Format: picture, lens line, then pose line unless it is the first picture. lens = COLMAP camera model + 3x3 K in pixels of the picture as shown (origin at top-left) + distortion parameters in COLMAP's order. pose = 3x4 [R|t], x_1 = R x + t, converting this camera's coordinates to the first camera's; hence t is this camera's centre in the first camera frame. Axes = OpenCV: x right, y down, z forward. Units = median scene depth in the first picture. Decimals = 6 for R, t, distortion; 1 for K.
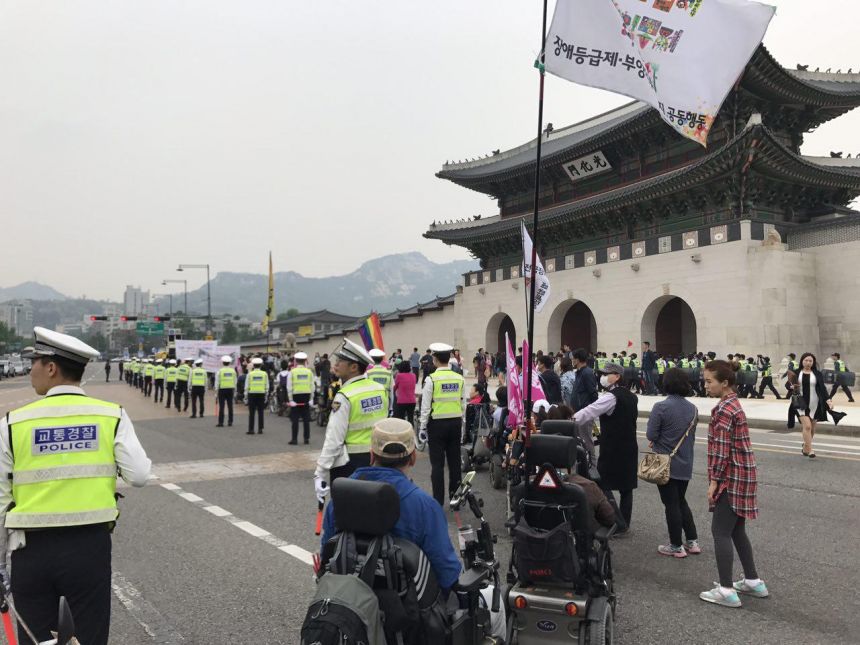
lens RADIAL K [[724.6, 0, 457.5], [0, 724.6, 321.3], [0, 0, 1]] dist [0.003091, 0.012070]
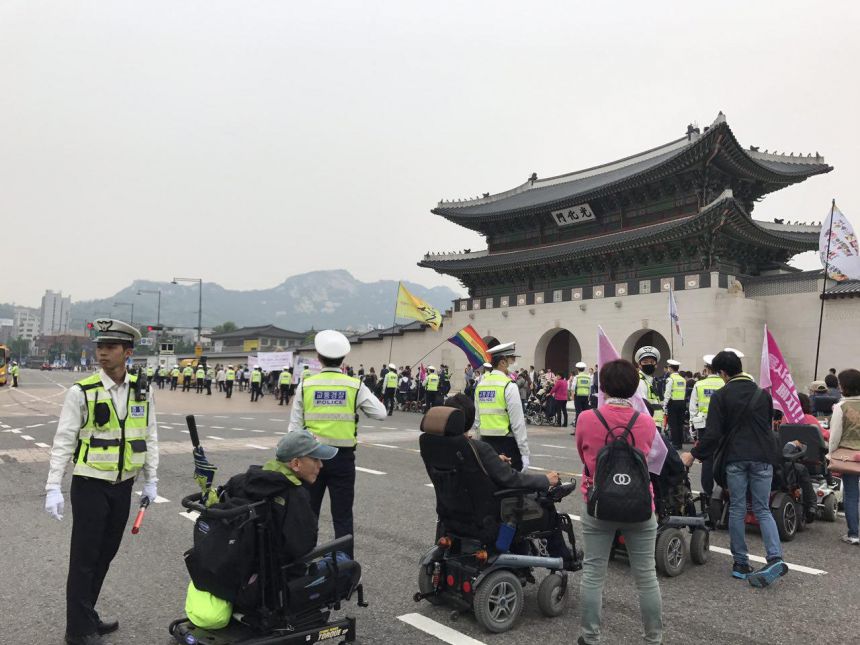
lens RADIAL K [[724.6, 0, 457.5], [0, 724.6, 321.3], [0, 0, 1]] dist [0.003091, 0.012070]
pose [[0.992035, 0.043977, 0.118037, -0.138408], [-0.040580, 0.998694, -0.031029, 0.001459], [-0.119247, 0.025992, 0.992524, -0.135561]]
